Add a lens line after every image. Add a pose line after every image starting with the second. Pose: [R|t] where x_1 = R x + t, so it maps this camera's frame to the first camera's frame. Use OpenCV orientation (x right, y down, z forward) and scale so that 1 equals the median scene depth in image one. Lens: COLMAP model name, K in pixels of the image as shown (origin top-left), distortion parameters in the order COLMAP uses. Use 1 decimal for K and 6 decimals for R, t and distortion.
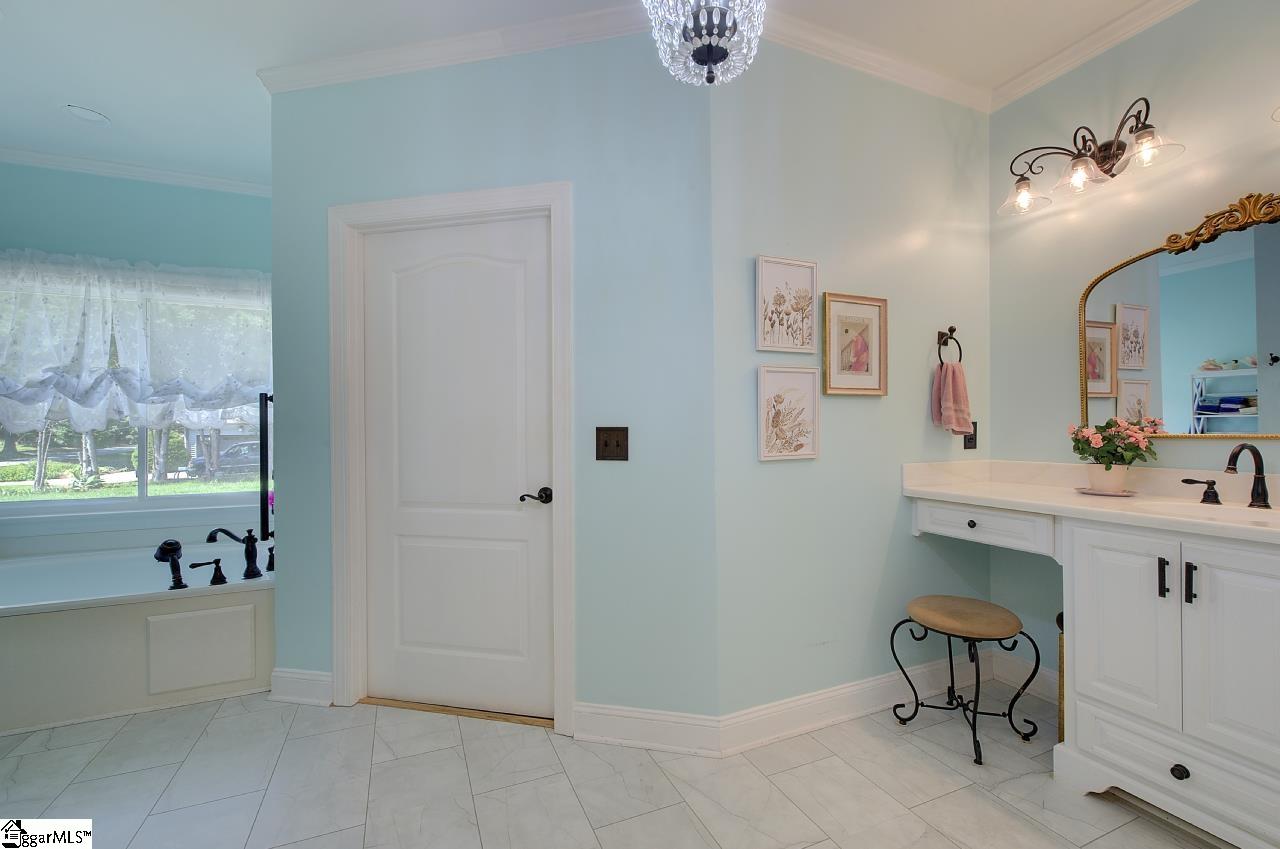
lens RADIAL K [[549.2, 0, 640.0], [0, 549.2, 424.5], [0, 0, 1]] dist [-0.002607, 0.000005]
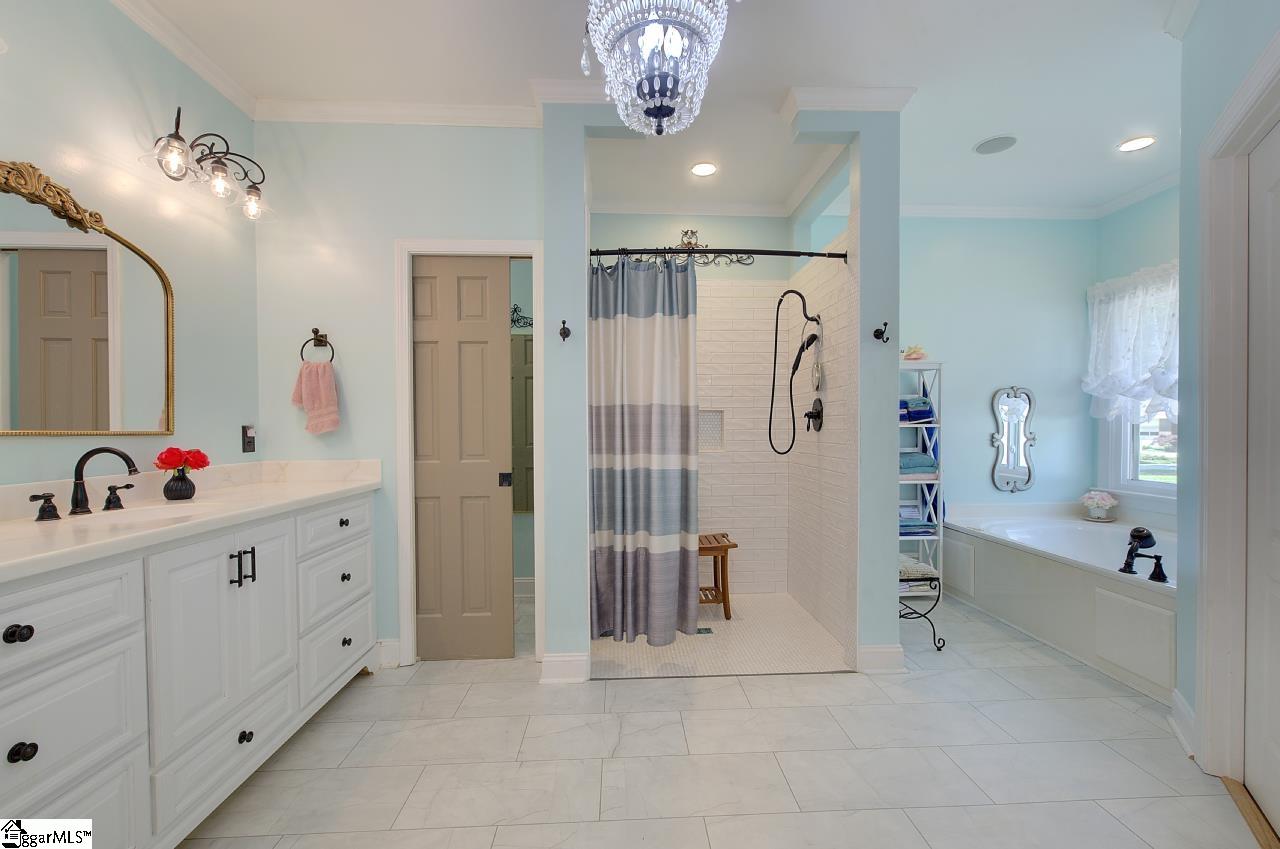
lens RADIAL K [[546.0, 0, 648.8], [0, 546.0, 434.6], [0, 0, 1]] dist [-0.003045, 0.000733]
pose [[-0.361905, 0.021818, -0.931960, 0.523073], [0.017915, 0.999704, 0.016447, -0.001569], [0.932043, -0.010744, -0.362188, 0.584157]]
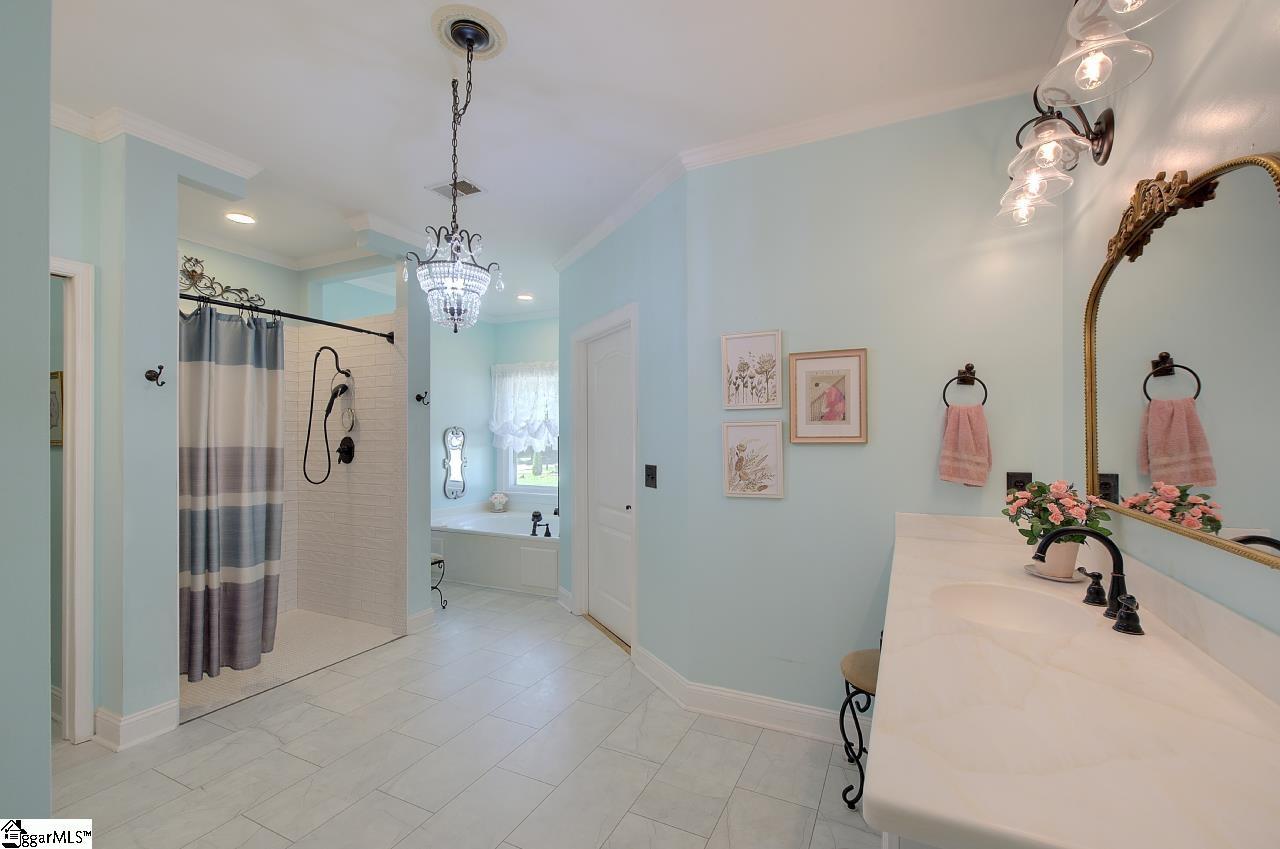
lens RADIAL K [[546.0, 0, 648.8], [0, 546.0, 434.6], [0, 0, 1]] dist [-0.003045, 0.000733]
pose [[0.650495, 0.001195, -0.759509, 1.029266], [0.004290, 0.999977, 0.005247, -0.081758], [0.759498, -0.006671, 0.650475, 0.042353]]
